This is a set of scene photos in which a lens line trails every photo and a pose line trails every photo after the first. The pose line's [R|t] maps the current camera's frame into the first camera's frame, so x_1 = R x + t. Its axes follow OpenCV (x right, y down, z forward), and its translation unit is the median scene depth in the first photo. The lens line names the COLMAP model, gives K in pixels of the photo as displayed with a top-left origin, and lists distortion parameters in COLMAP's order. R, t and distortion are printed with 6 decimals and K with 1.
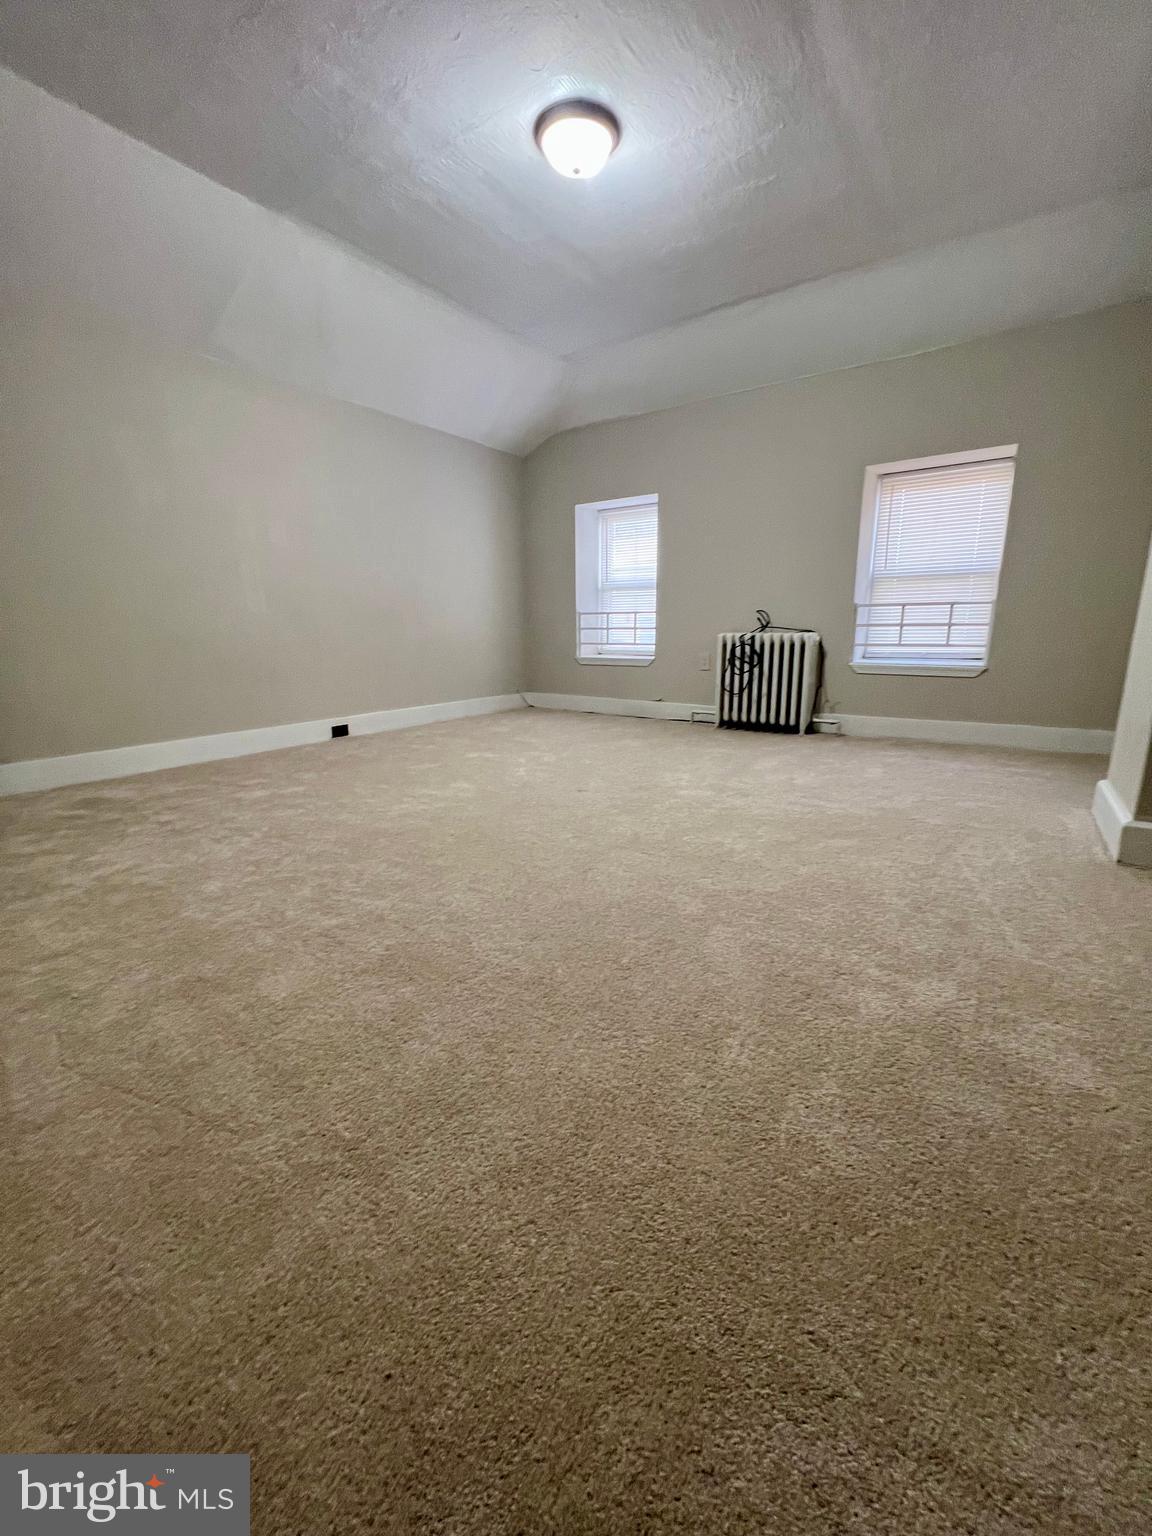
lens RADIAL K [[614.9, 0, 567.0], [0, 614.9, 765.8], [0, 0, 1]] dist [-0.003341, 0.000790]
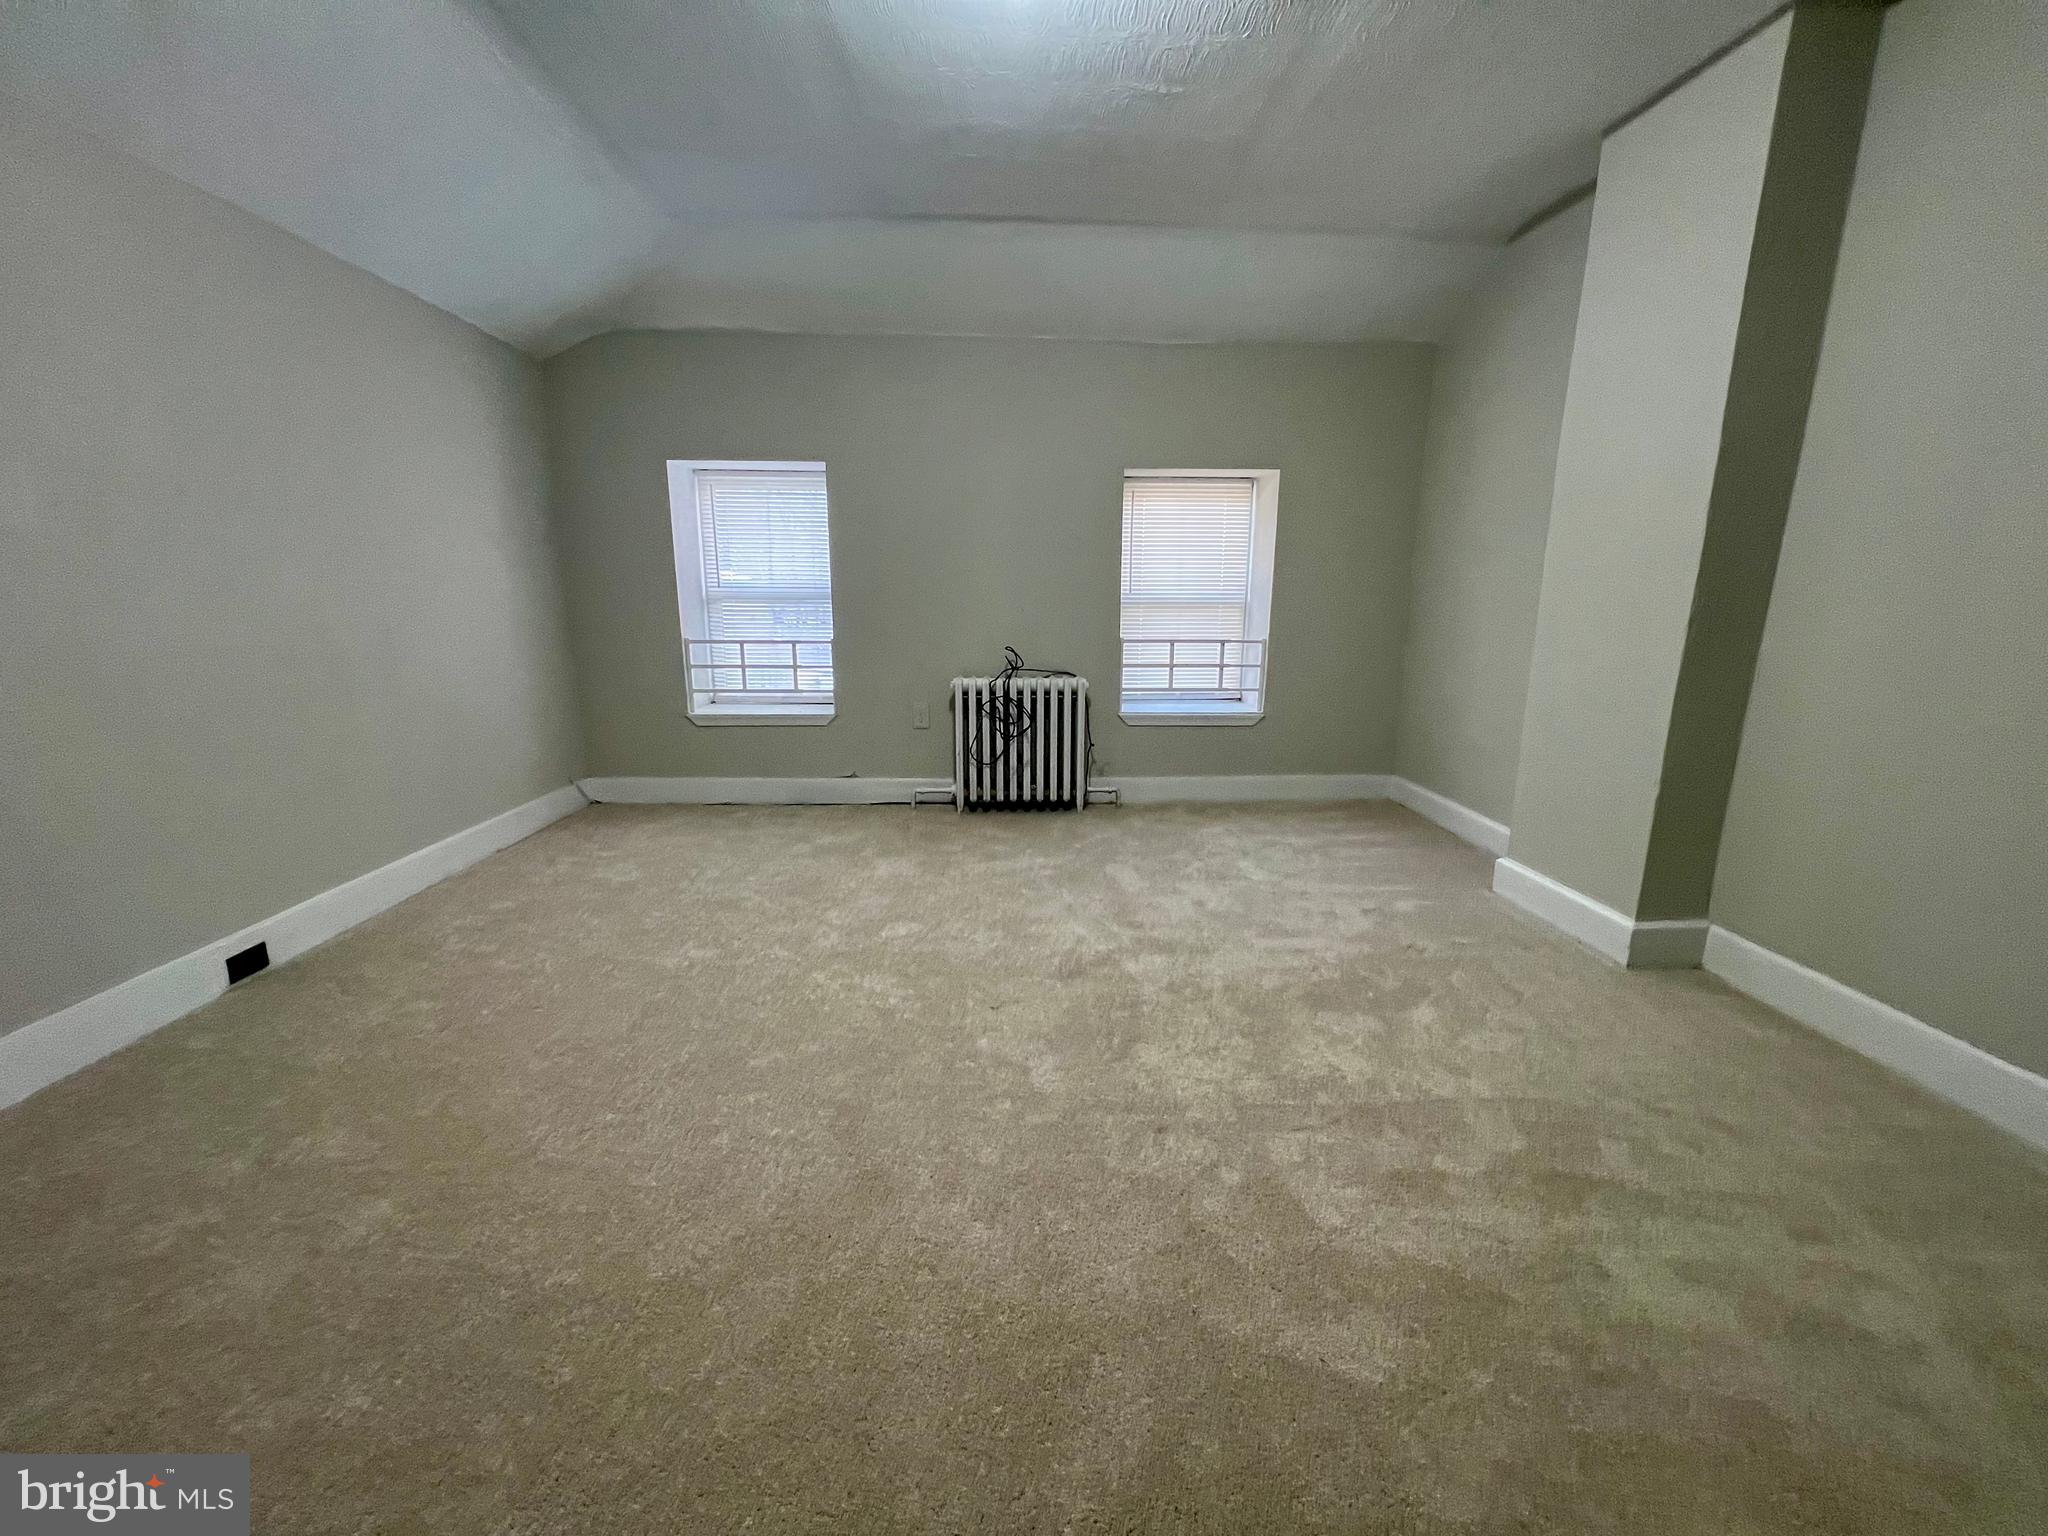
lens RADIAL K [[819.8, 0, 1020.8], [0, 819.8, 775.7], [0, 0, 1]] dist [-0.003341, 0.000790]
pose [[0.791199, -0.121359, 0.599396, -0.267622], [0.124300, 0.991566, 0.036686, -0.136321], [-0.598793, 0.045479, 0.799611, 0.228463]]
